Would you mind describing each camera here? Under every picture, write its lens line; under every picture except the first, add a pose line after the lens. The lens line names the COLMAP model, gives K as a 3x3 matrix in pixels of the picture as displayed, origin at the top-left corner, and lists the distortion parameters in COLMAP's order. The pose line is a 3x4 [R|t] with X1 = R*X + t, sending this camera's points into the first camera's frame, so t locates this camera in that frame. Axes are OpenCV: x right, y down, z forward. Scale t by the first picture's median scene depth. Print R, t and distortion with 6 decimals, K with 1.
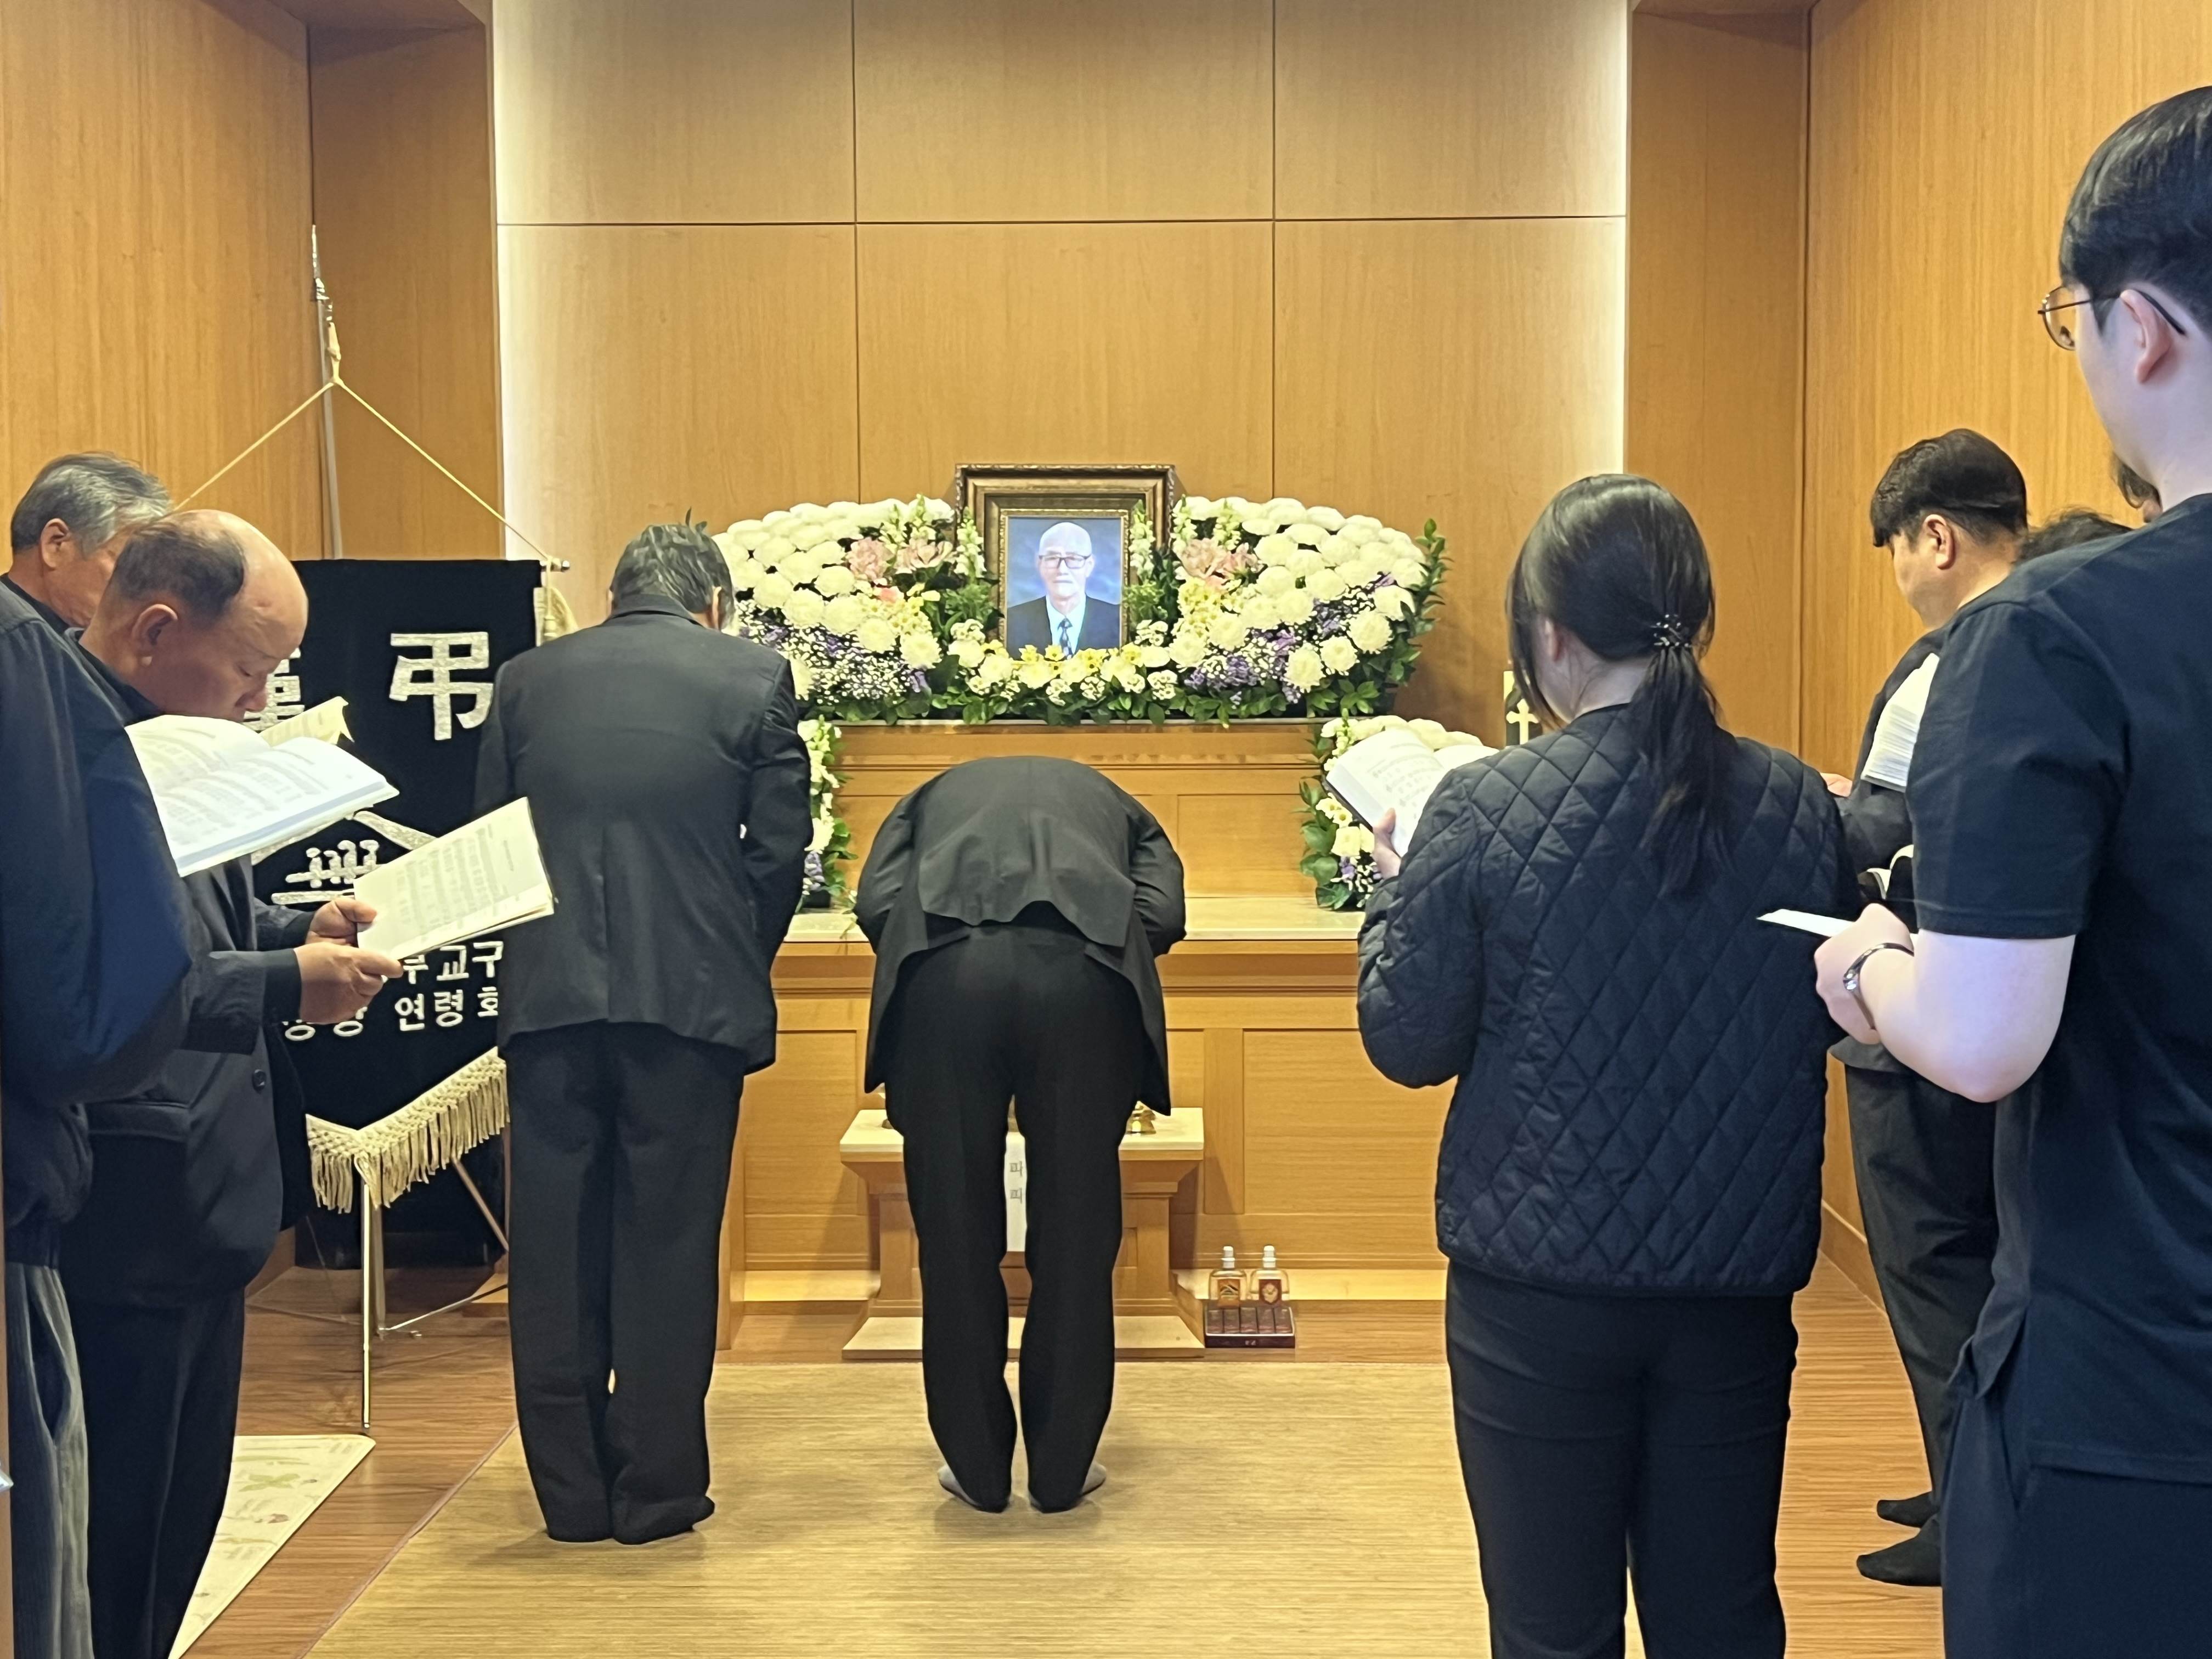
lens RADIAL K [[3186.5, 0, 1106.0], [0, 3186.5, 829.5], [0, 0, 1]] dist [0.216630, -0.046066]
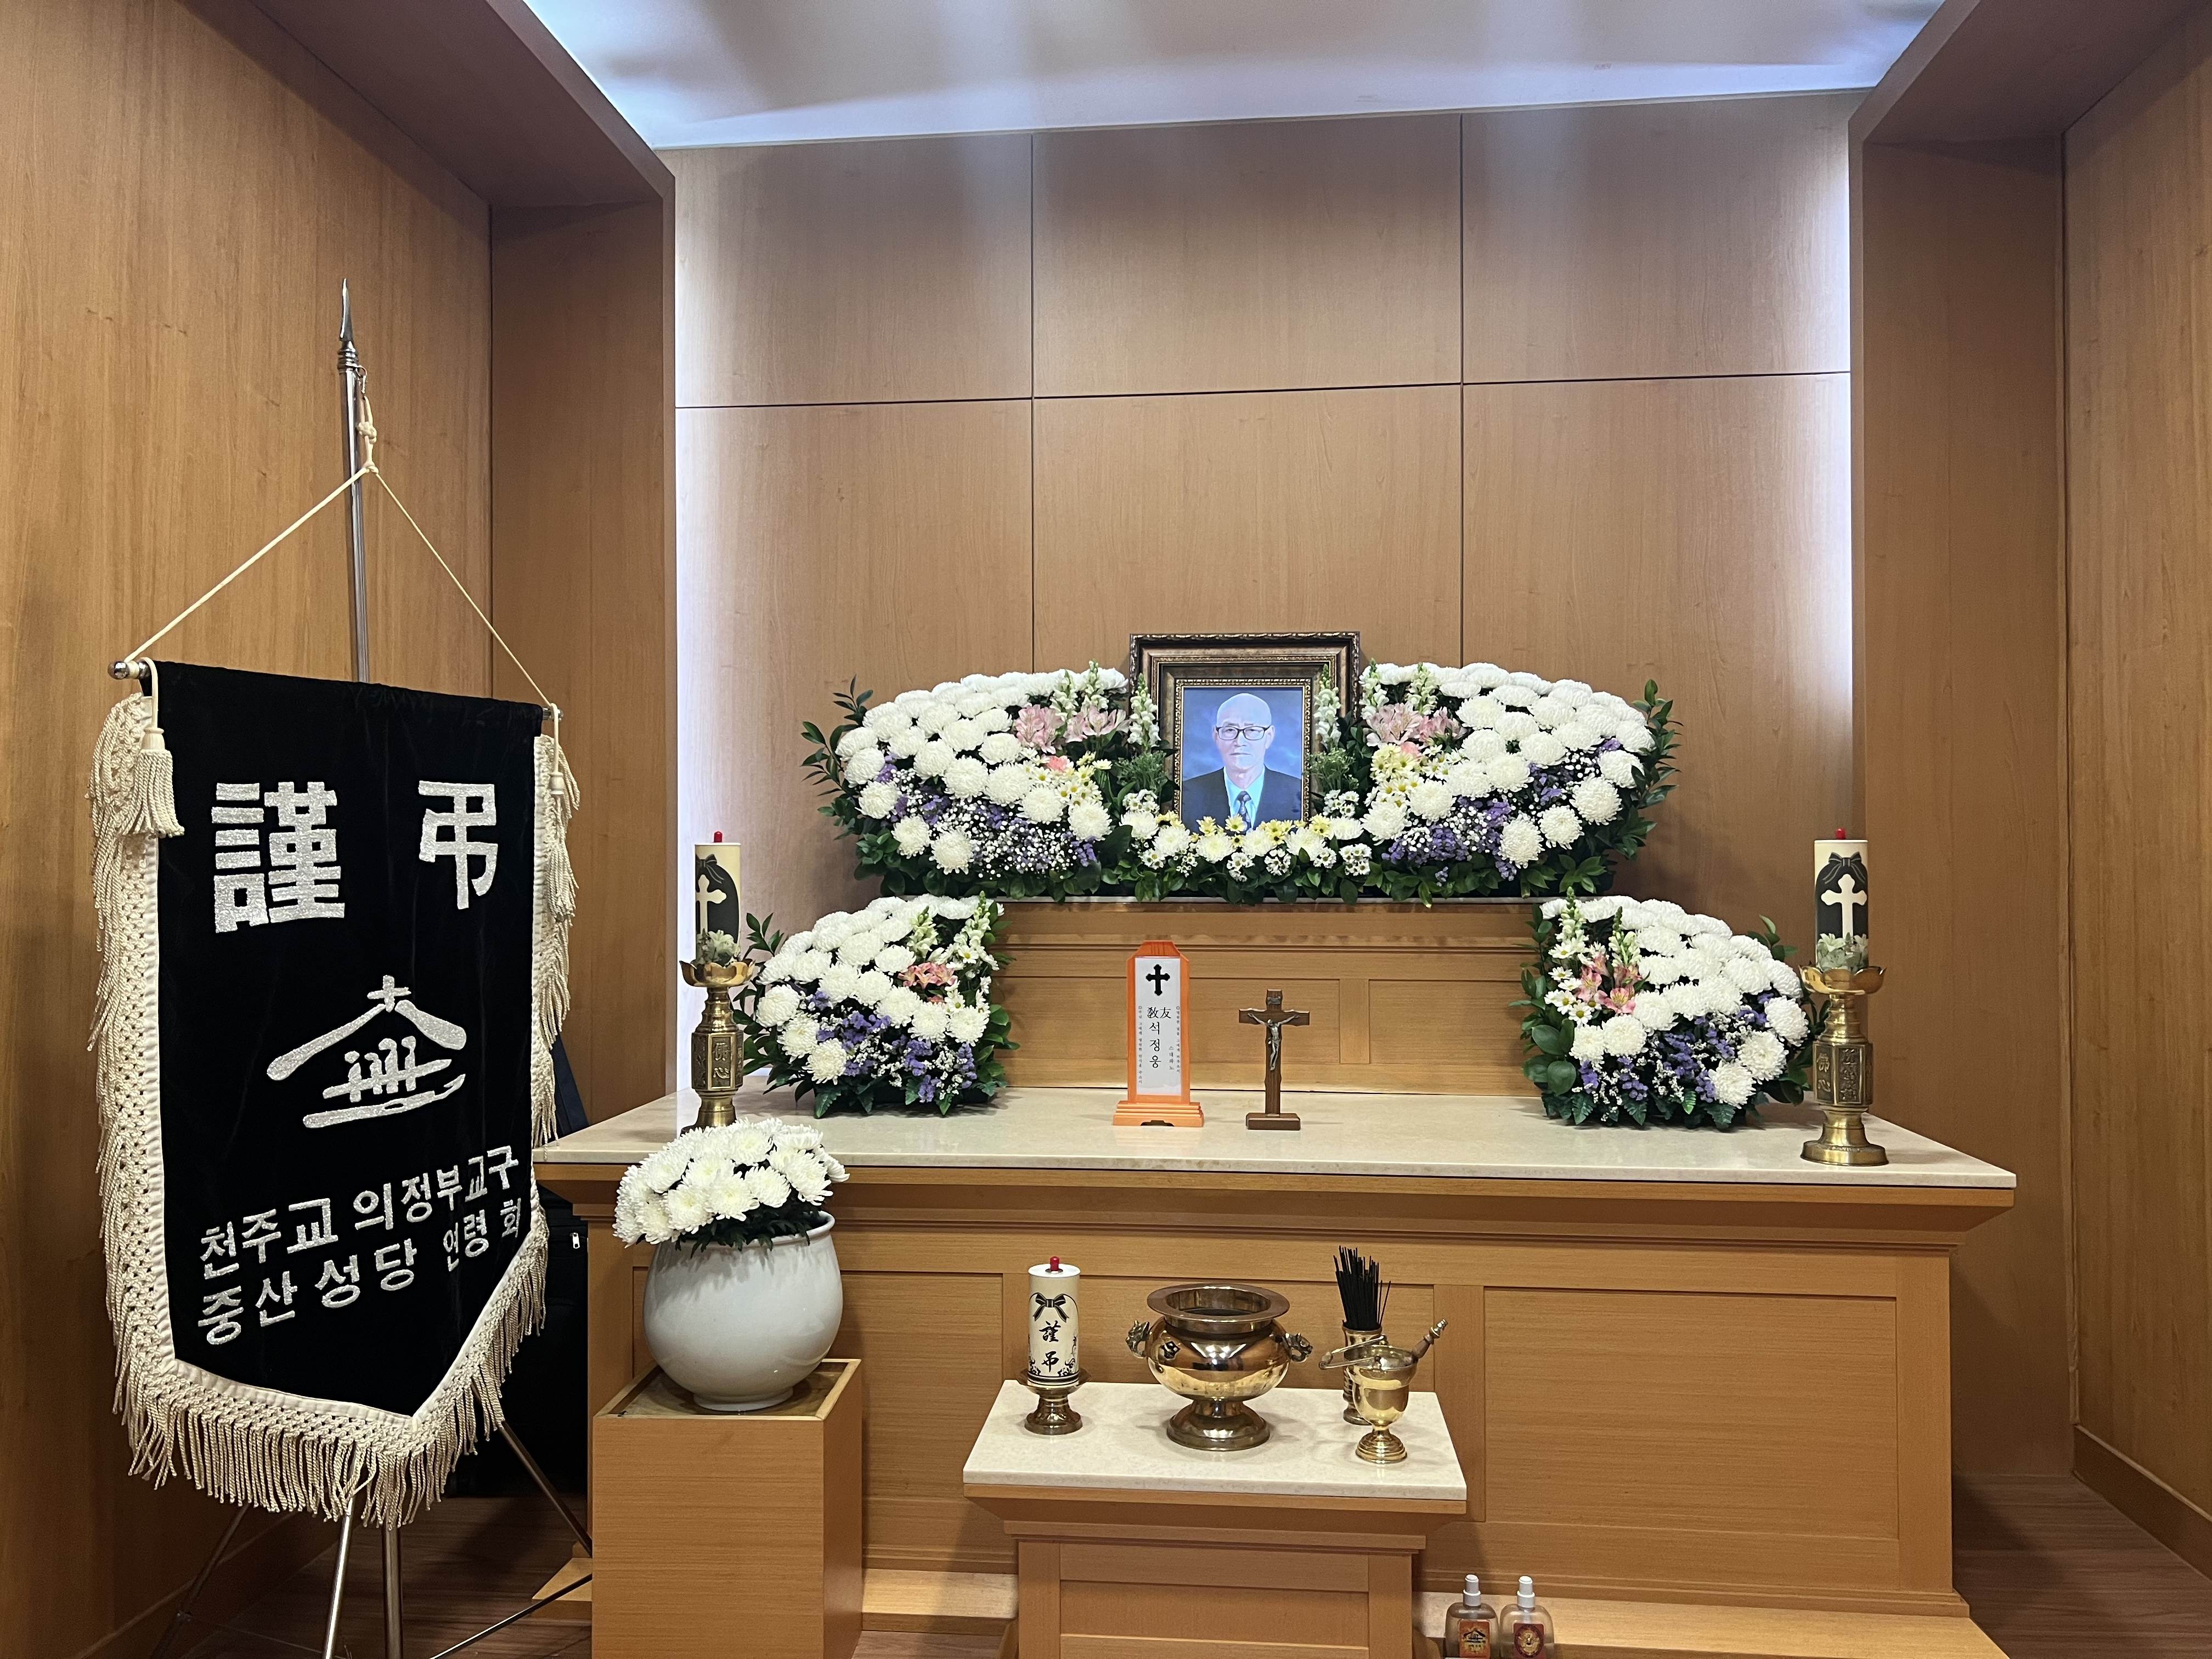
lens RADIAL K [[1671.0, 0, 1106.0], [0, 1671.0, 829.5], [0, 0, 1]] dist [0.002382, -0.009802]
pose [[0.998091, 0.004919, -0.061559, -0.023689], [-0.009846, 0.996747, -0.079988, -0.015127], [0.060965, 0.080442, 0.994893, 0.519390]]
